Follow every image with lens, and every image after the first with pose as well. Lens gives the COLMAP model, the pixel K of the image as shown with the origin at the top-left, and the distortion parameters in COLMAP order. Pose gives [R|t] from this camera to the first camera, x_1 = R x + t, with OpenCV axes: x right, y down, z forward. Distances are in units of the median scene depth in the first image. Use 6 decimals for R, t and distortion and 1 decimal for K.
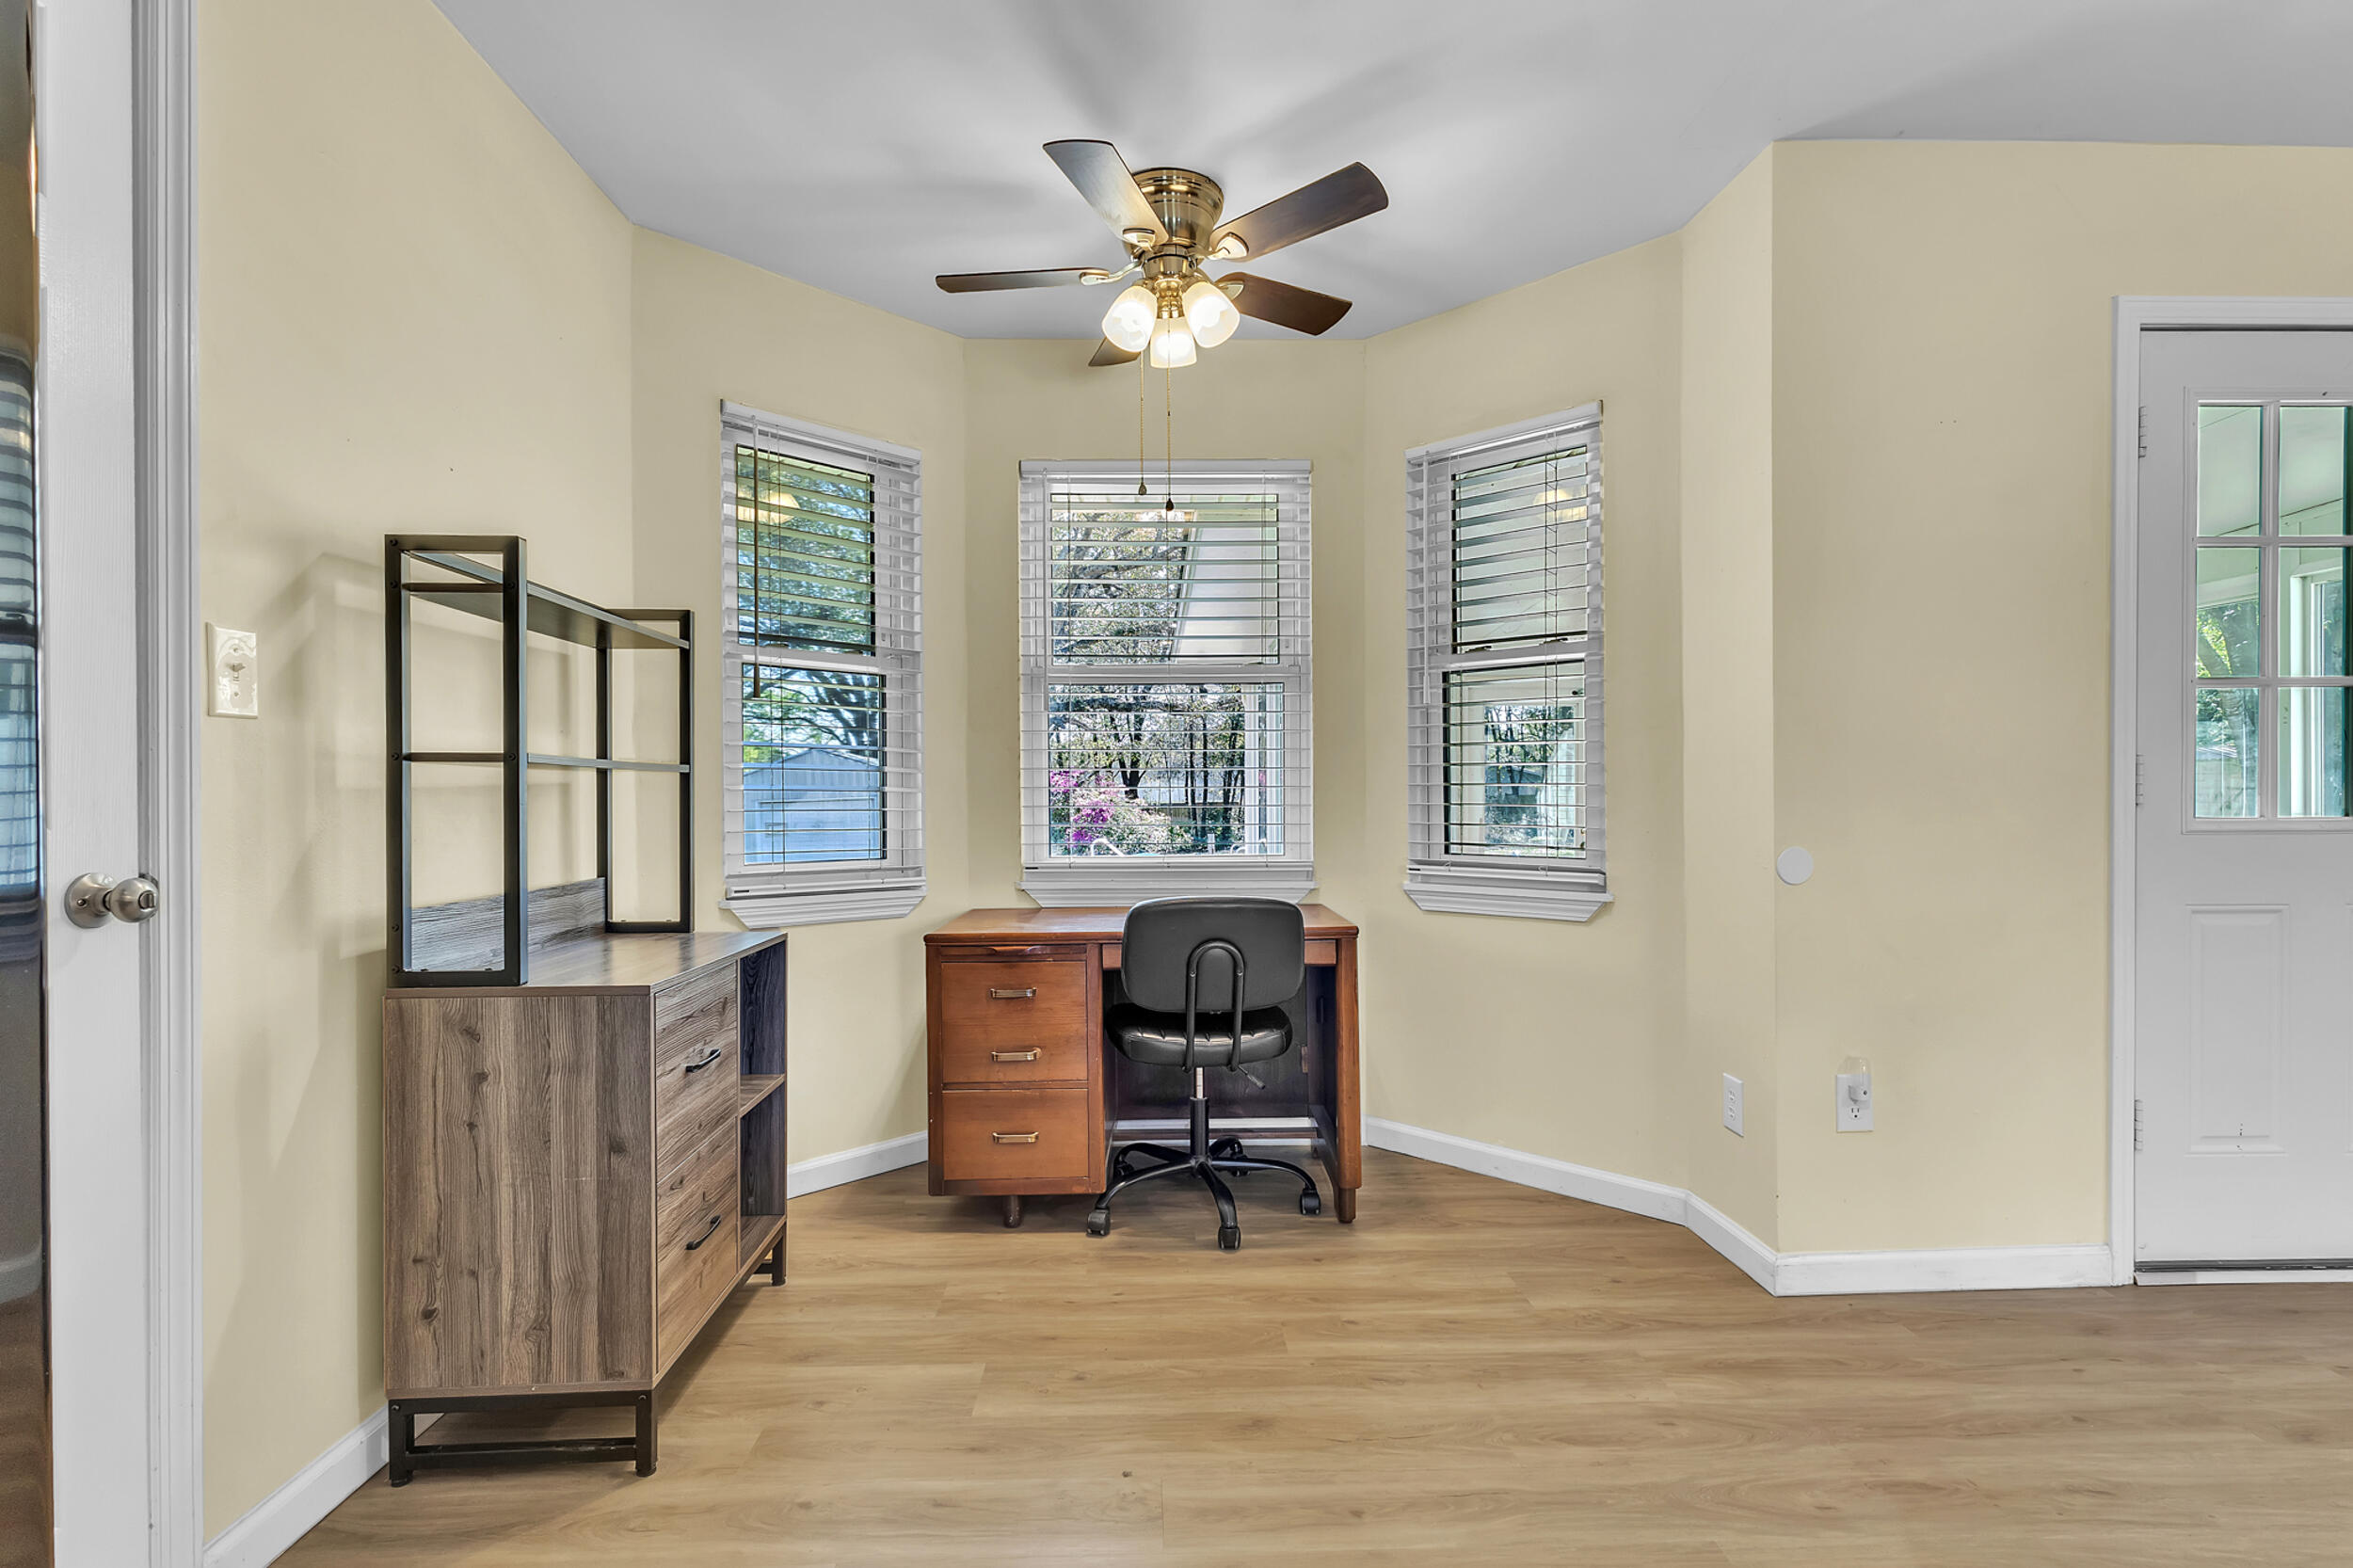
lens RADIAL K [[1101.7, 0, 1177.3], [0, 1101.7, 791.7], [0, 0, 1]] dist [-0.001983, -0.000310]
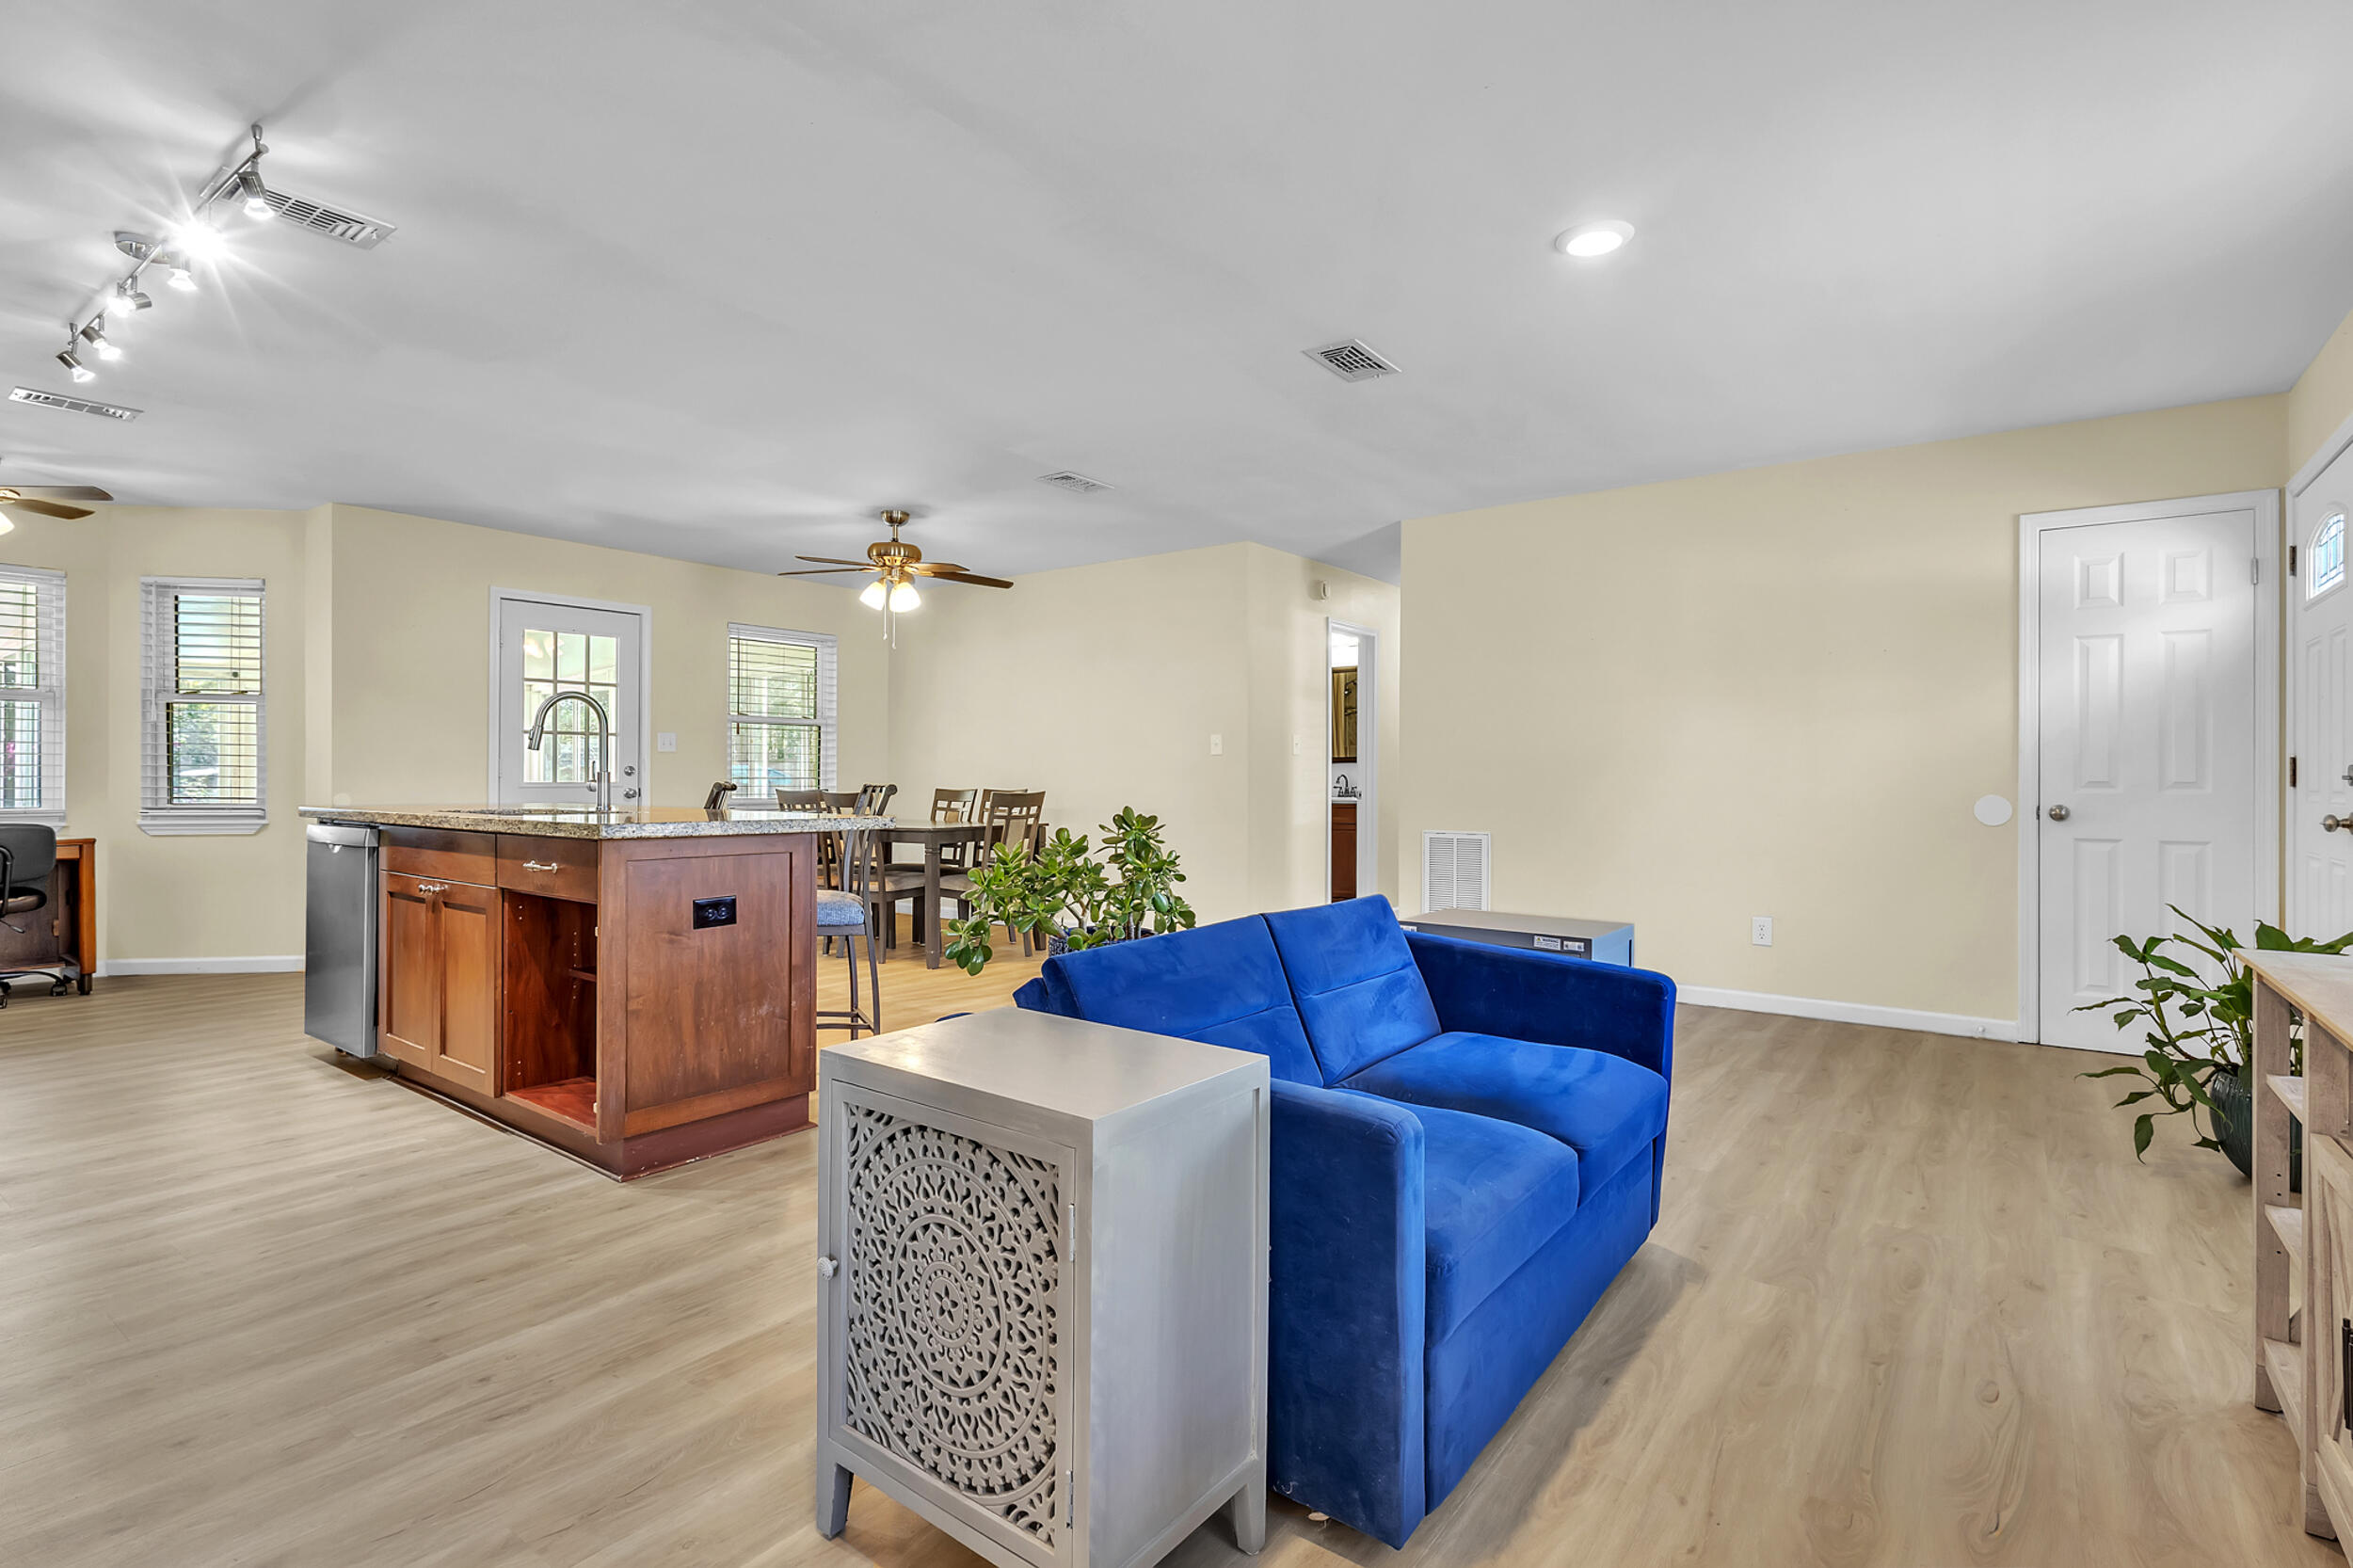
lens RADIAL K [[1101.7, 0, 1186.9], [0, 1101.7, 772.2], [0, 0, 1]] dist [-0.001983, -0.000310]
pose [[0.613926, 0.008144, 0.789321, -0.184859], [-0.005402, 0.999967, -0.006116, 0.008066], [-0.789345, -0.000509, 0.613950, -1.703192]]
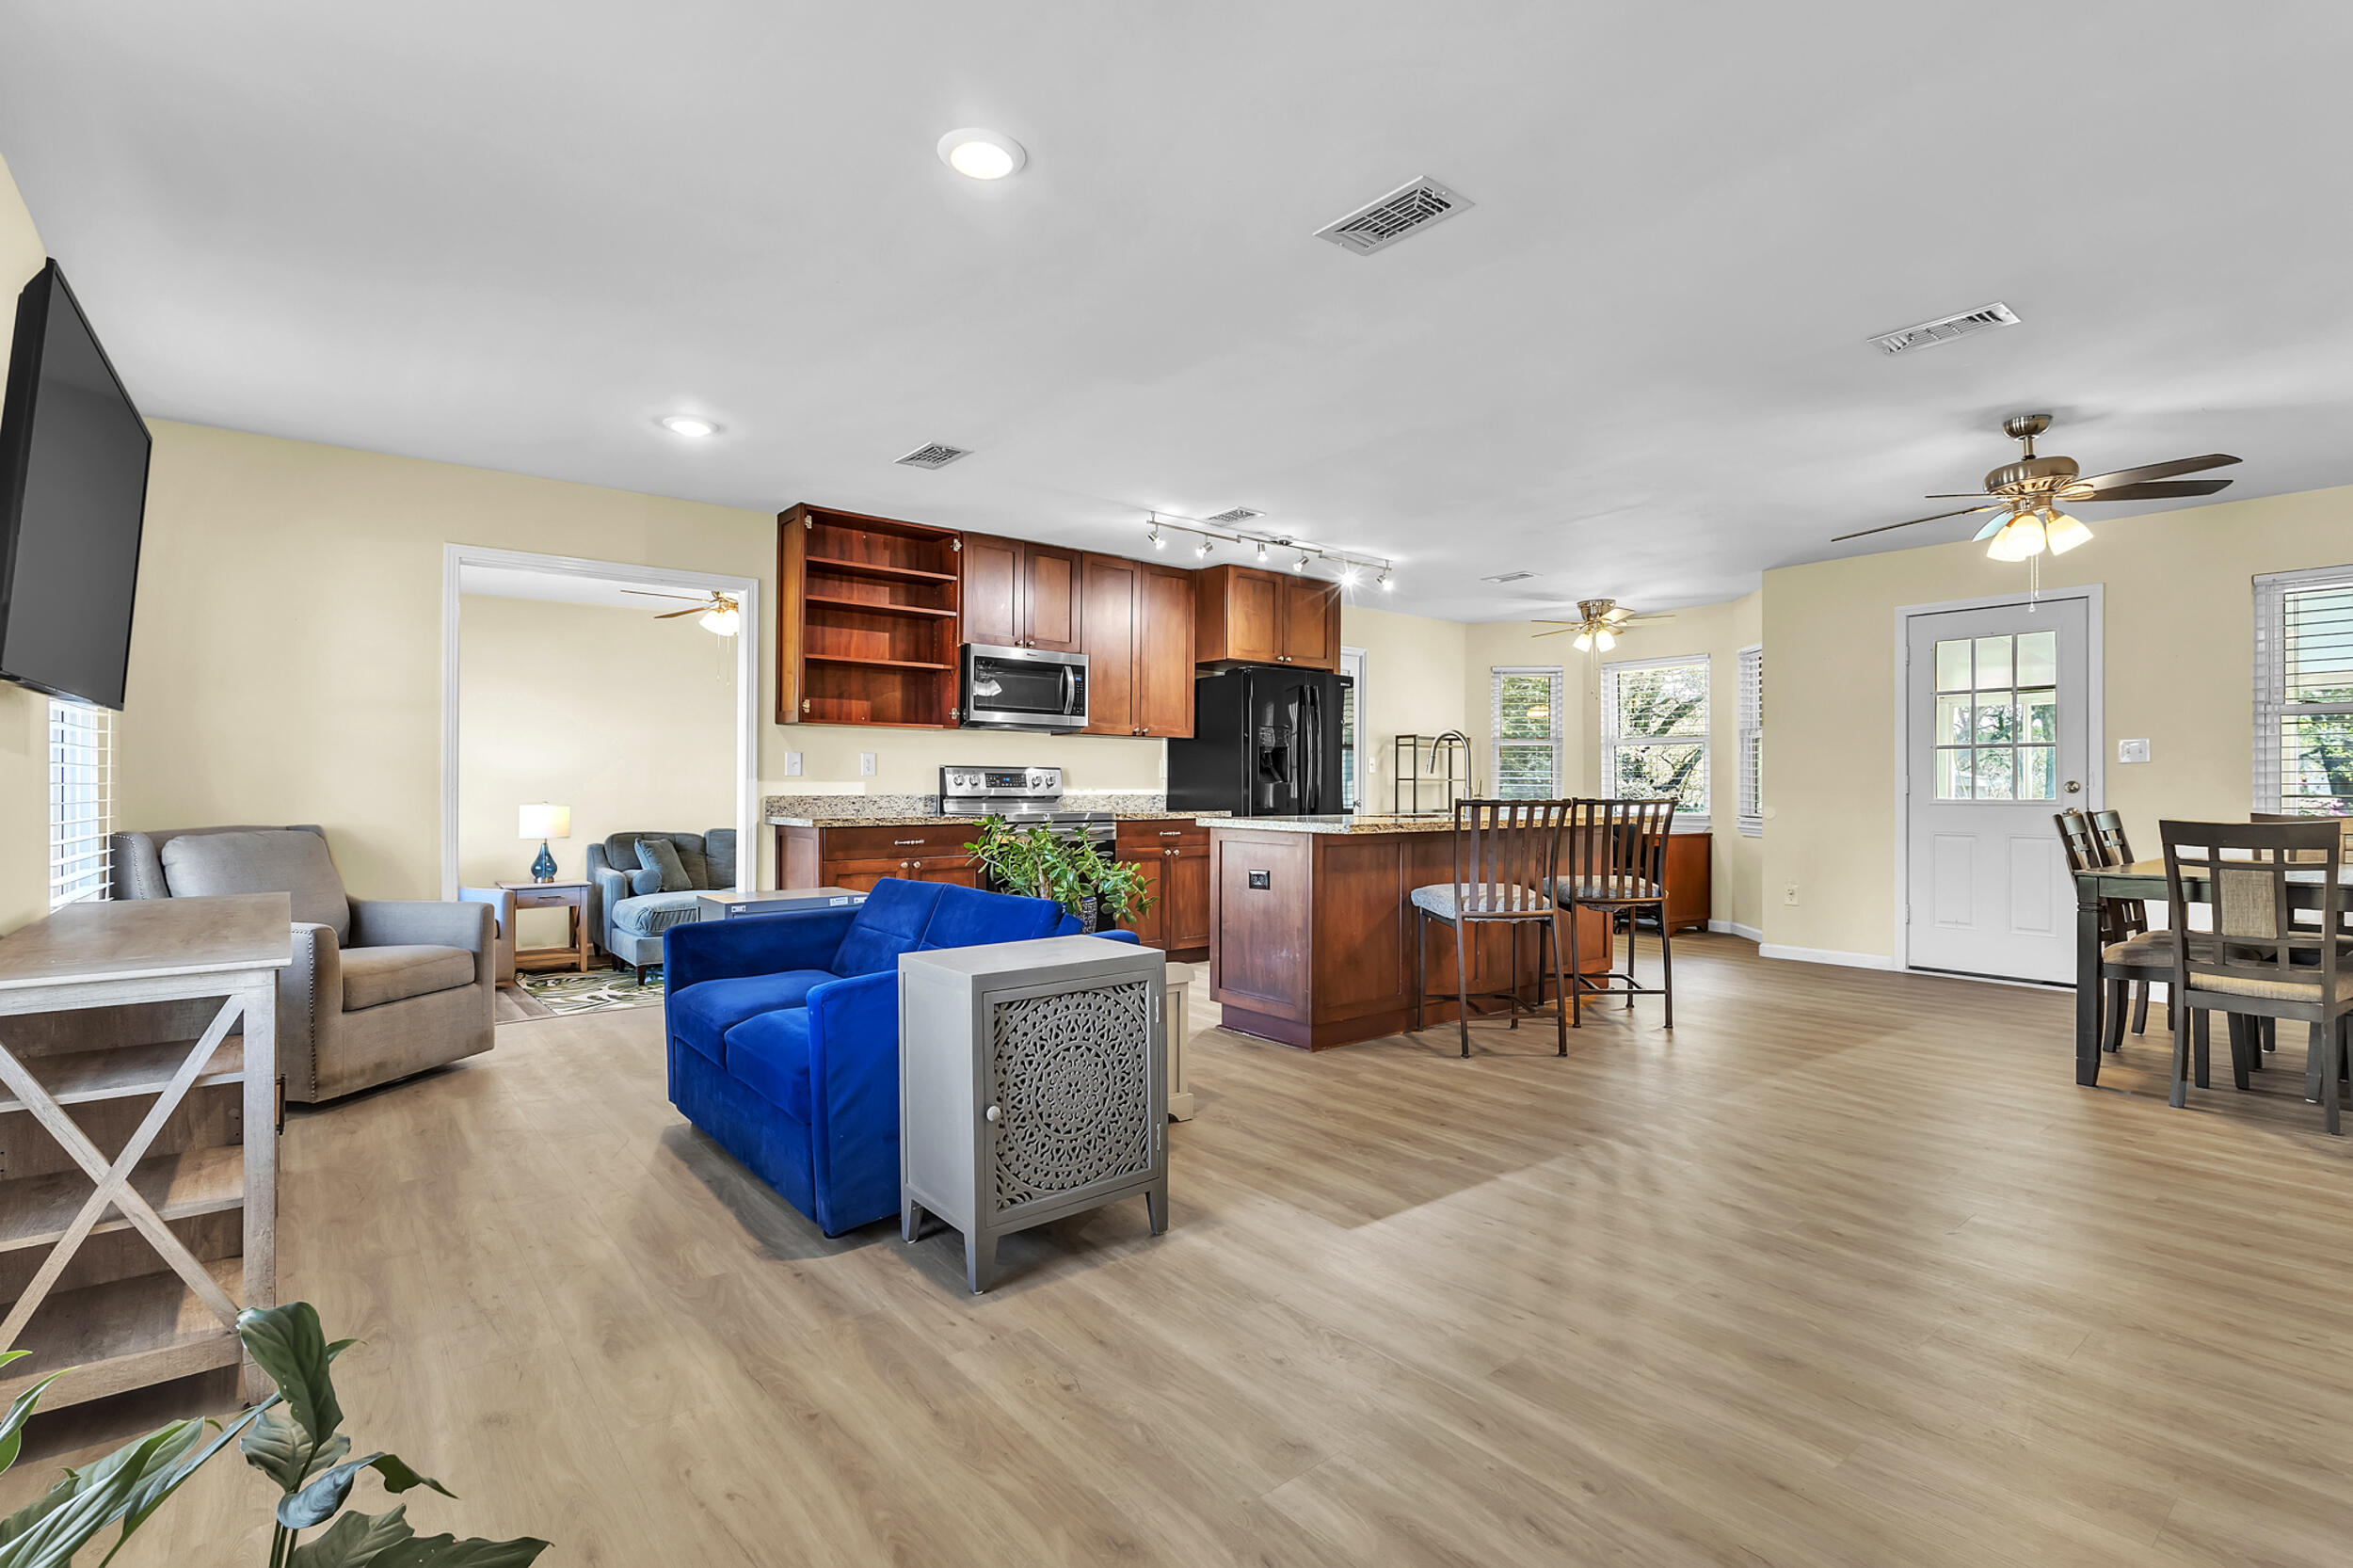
lens RADIAL K [[1101.7, 0, 1194.5], [0, 1101.7, 785.9], [0, 0, 1]] dist [-0.001983, -0.000310]
pose [[0.619250, 0.002139, -0.785191, 1.673940], [-0.003539, 0.999994, -0.000068, -0.000268], [0.785186, 0.002821, 0.619254, -1.780492]]
